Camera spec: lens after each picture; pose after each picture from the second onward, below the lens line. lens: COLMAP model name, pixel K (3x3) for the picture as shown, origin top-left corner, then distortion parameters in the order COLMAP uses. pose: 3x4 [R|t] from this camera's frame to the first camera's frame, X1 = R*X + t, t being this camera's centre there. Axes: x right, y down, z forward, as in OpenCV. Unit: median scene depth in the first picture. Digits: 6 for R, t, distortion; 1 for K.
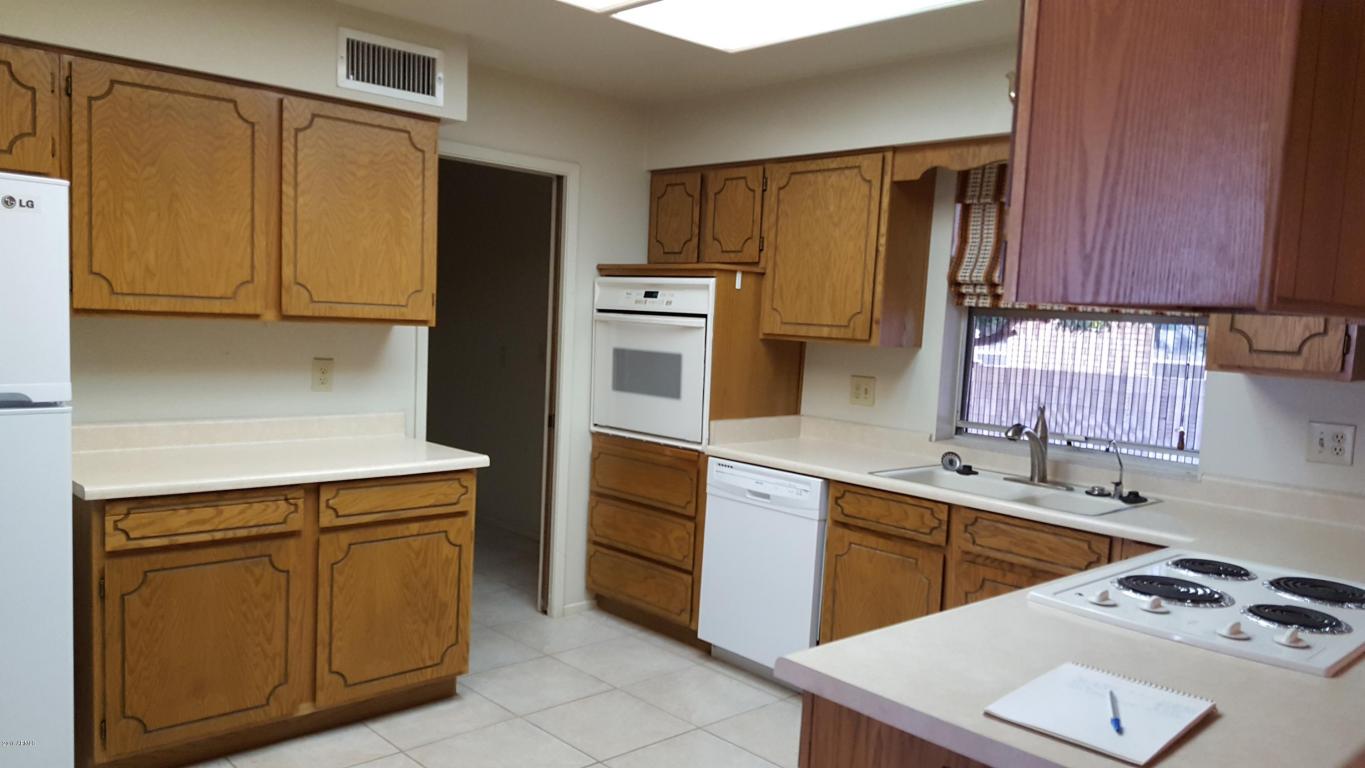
lens RADIAL K [[1012.3, 0, 654.7], [0, 1012.3, 401.8], [0, 0, 1]] dist [0.075677, -0.114194]
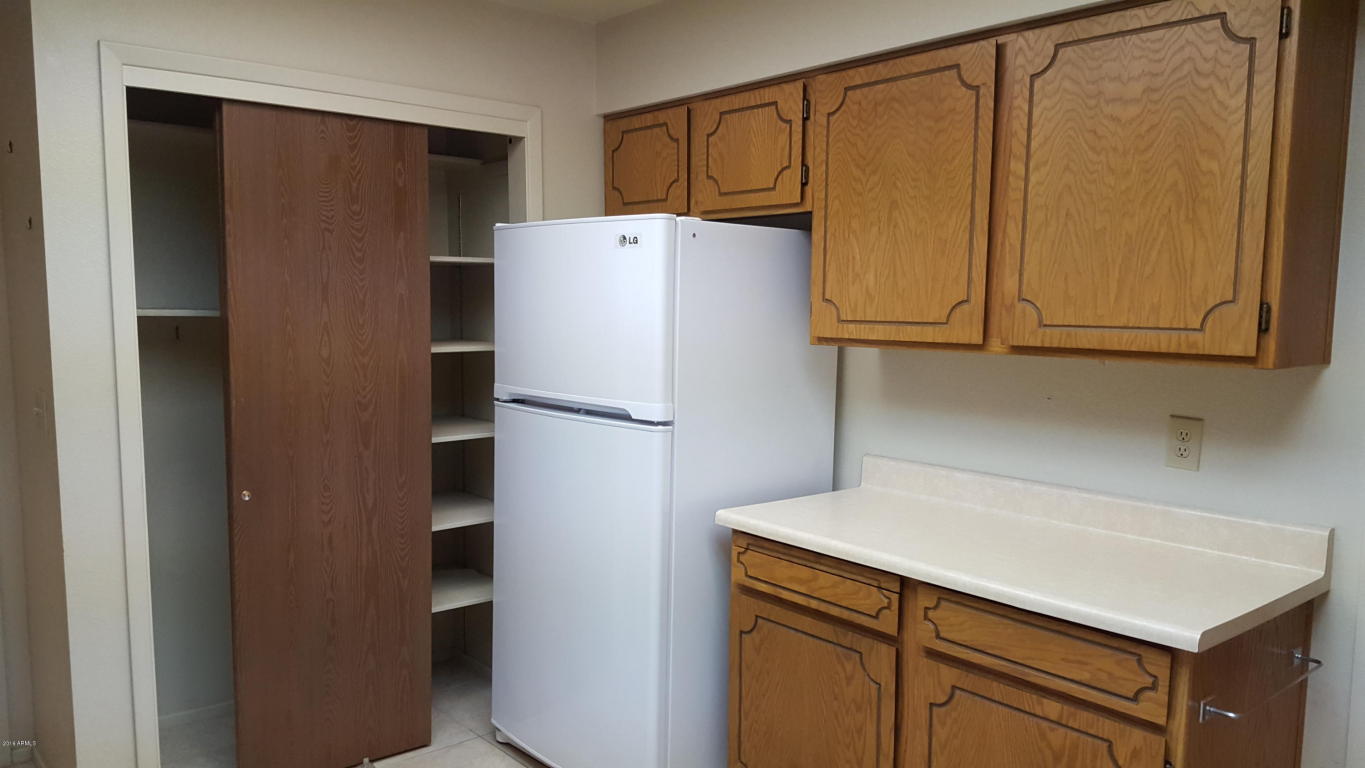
lens RADIAL K [[1012.3, 0, 681.3], [0, 1012.3, 404.9], [0, 0, 1]] dist [0.075677, -0.114194]
pose [[-0.054807, 0.055423, -0.996958, 0.356516], [-0.103984, 0.992713, 0.060904, -0.063424], [0.993068, 0.107005, -0.048644, 0.811726]]
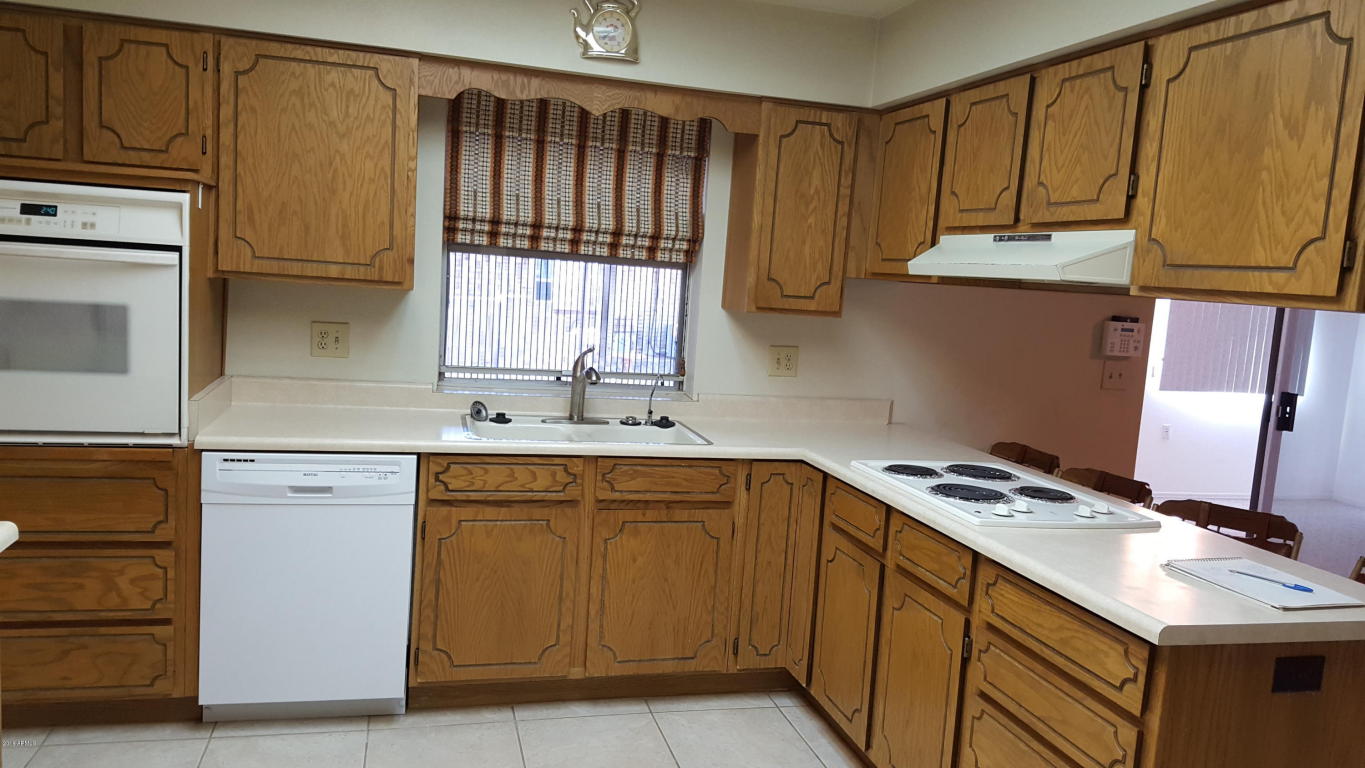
lens RADIAL K [[1012.3, 0, 693.7], [0, 1012.3, 389.4], [0, 0, 1]] dist [0.075677, -0.114194]
pose [[0.440832, -0.119849, 0.889552, -0.515787], [0.033197, 0.992545, 0.117274, -0.073786], [-0.896976, -0.022168, 0.441524, 0.469125]]
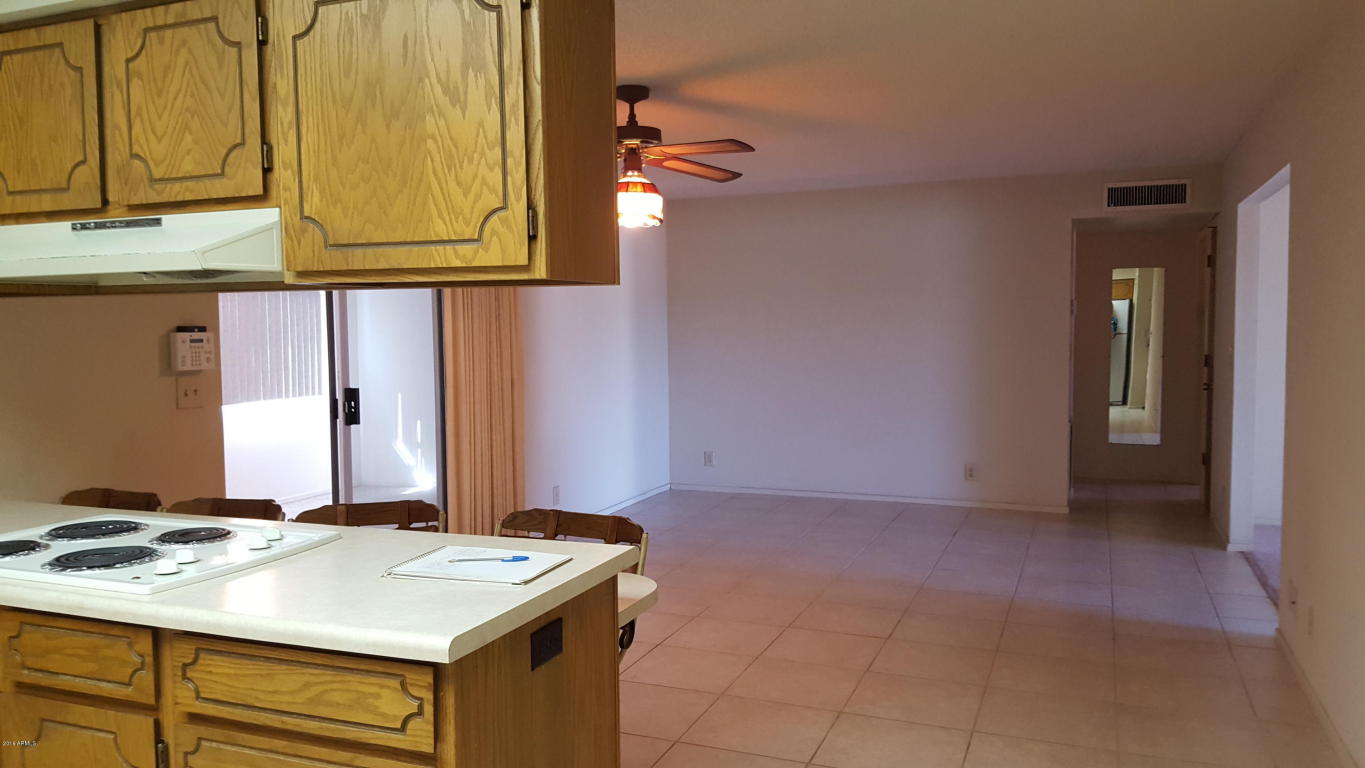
lens RADIAL K [[1012.3, 0, 686.2], [0, 1012.3, 383.9], [0, 0, 1]] dist [0.075677, -0.114194]
pose [[-0.444453, -0.097763, 0.890451, -0.403978], [0.073536, 0.986690, 0.145033, -0.057185], [-0.892779, 0.129941, -0.431349, 0.570420]]
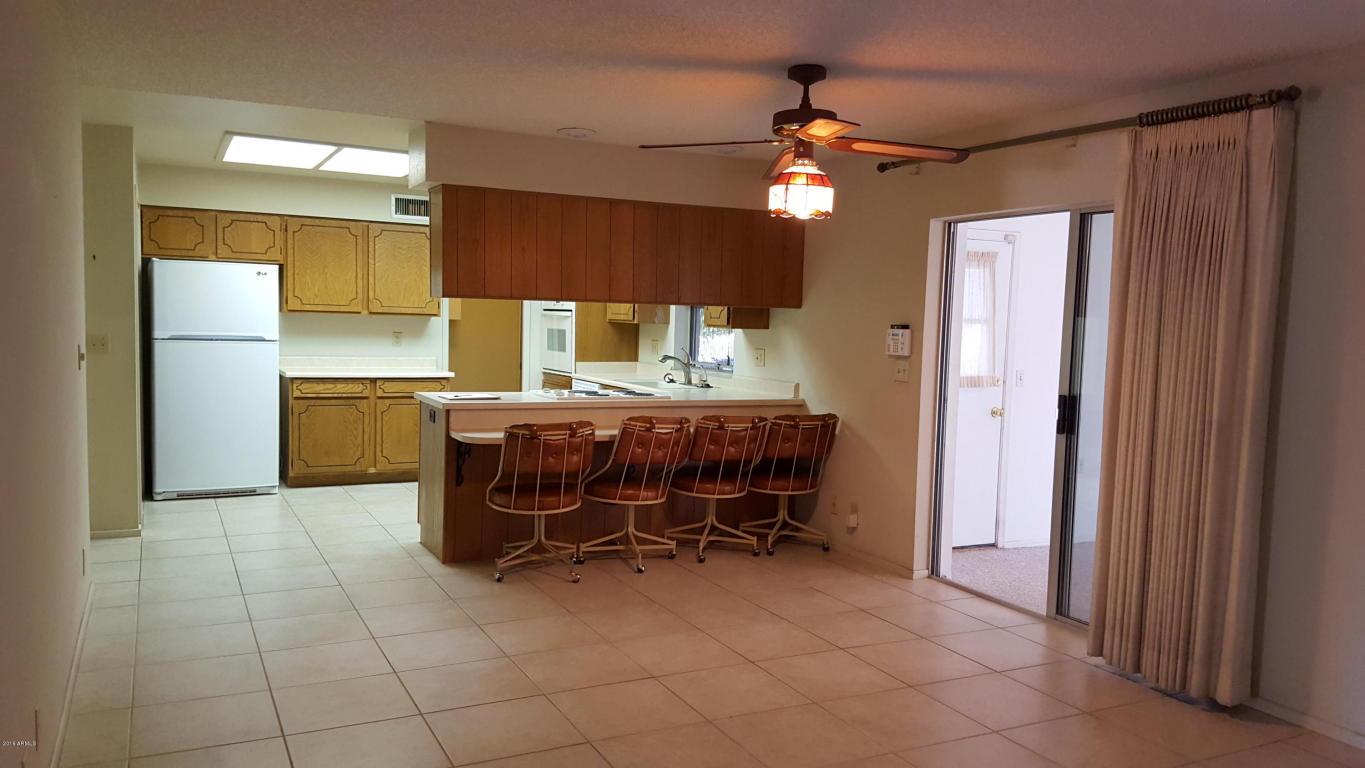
lens RADIAL K [[1012.3, 0, 681.5], [0, 1012.3, 387.6], [0, 0, 1]] dist [0.075677, -0.114194]
pose [[0.965630, -0.001204, -0.259916, 0.985309], [-0.006576, 0.999556, -0.029061, 0.161025], [0.259836, 0.029772, 0.965194, -1.147763]]
